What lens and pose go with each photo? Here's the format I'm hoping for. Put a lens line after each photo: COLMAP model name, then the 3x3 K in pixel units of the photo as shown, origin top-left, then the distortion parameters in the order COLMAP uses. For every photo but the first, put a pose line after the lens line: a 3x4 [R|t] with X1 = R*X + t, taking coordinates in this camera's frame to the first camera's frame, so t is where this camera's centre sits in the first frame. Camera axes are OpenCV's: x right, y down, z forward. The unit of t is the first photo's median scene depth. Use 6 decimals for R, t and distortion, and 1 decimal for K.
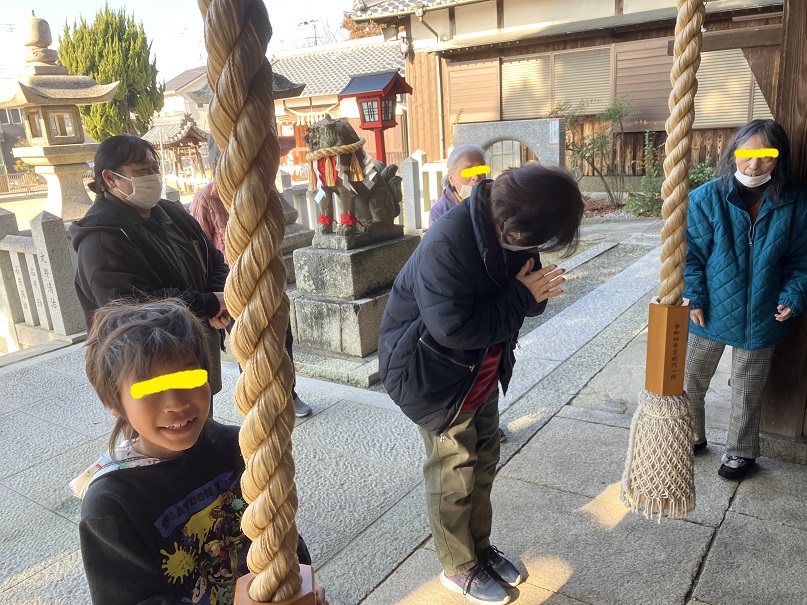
lens RADIAL K [[654.6, 0, 403.5], [0, 654.6, 302.5], [0, 0, 1]] dist [0.027759, -0.040455]
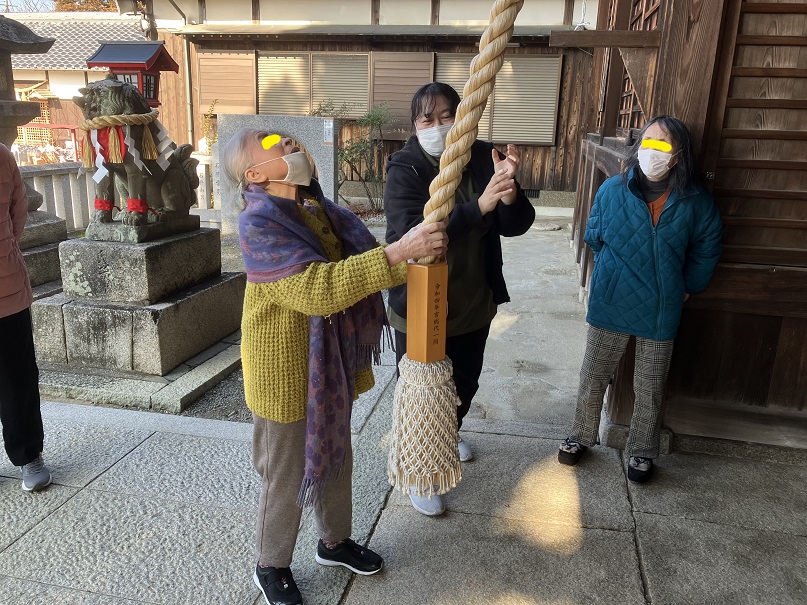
lens RADIAL K [[665.0, 0, 401.9], [0, 665.0, 283.4], [0, 0, 1]] dist [0.003728, 0.005459]
pose [[0.915826, -0.001663, 0.401573, -0.116066], [0.017466, 0.999210, -0.035696, 0.004254], [-0.401196, 0.039705, 0.915131, 0.119244]]
